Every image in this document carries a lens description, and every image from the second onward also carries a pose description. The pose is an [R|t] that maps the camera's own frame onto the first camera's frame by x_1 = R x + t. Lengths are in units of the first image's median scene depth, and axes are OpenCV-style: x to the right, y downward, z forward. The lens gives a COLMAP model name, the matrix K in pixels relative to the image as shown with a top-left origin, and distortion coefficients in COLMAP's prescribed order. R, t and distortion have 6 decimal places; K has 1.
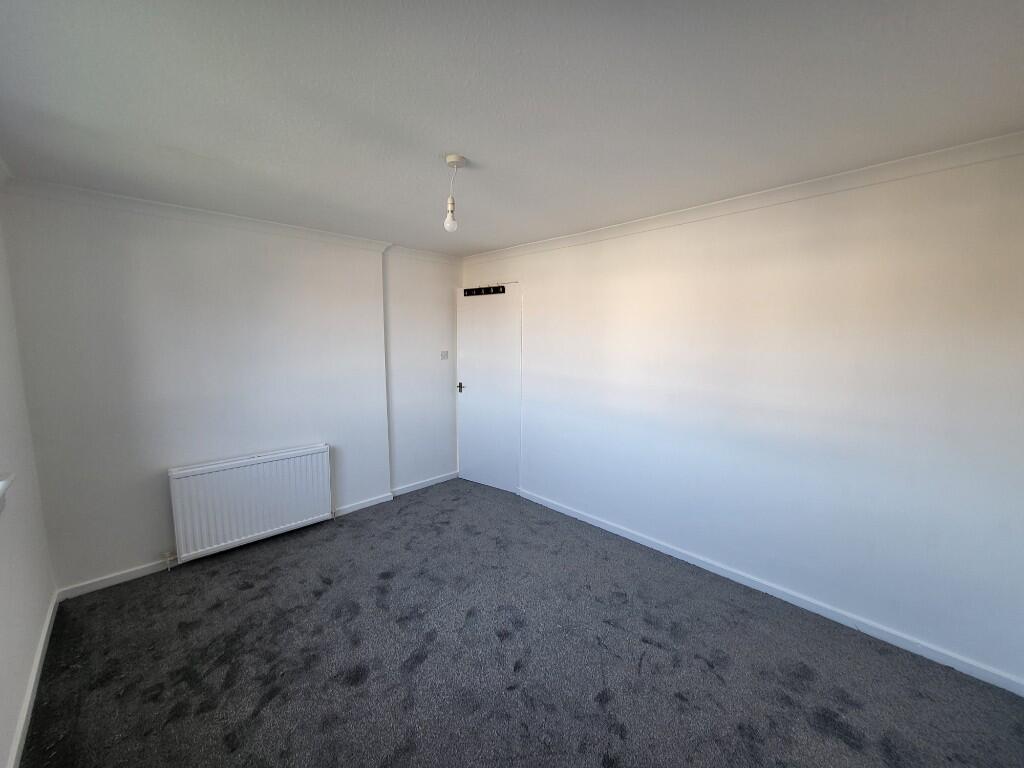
lens RADIAL K [[403.8, 0, 514.2], [0, 403.8, 386.6], [0, 0, 1]] dist [0.000796, -0.000372]
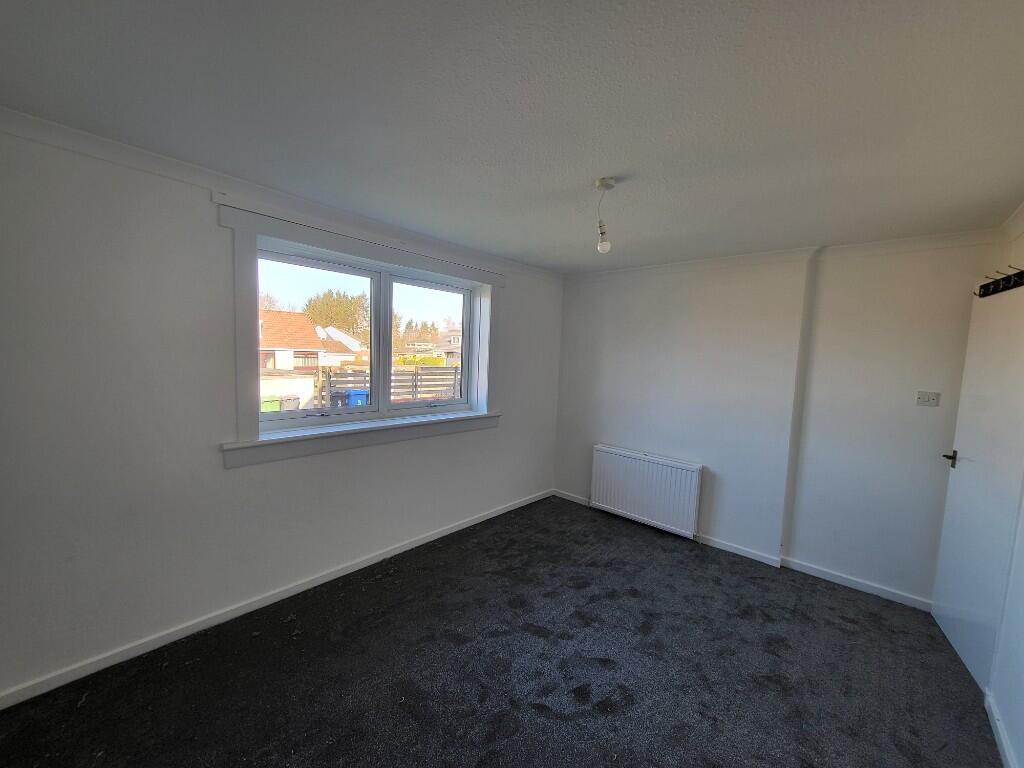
lens RADIAL K [[403.8, 0, 516.2], [0, 403.8, 387.7], [0, 0, 1]] dist [0.000796, -0.000372]
pose [[0.051088, 0.083723, -0.995179, 0.633492], [-0.155769, 0.984952, 0.074867, -0.069819], [0.986472, 0.151193, 0.063361, 0.563777]]
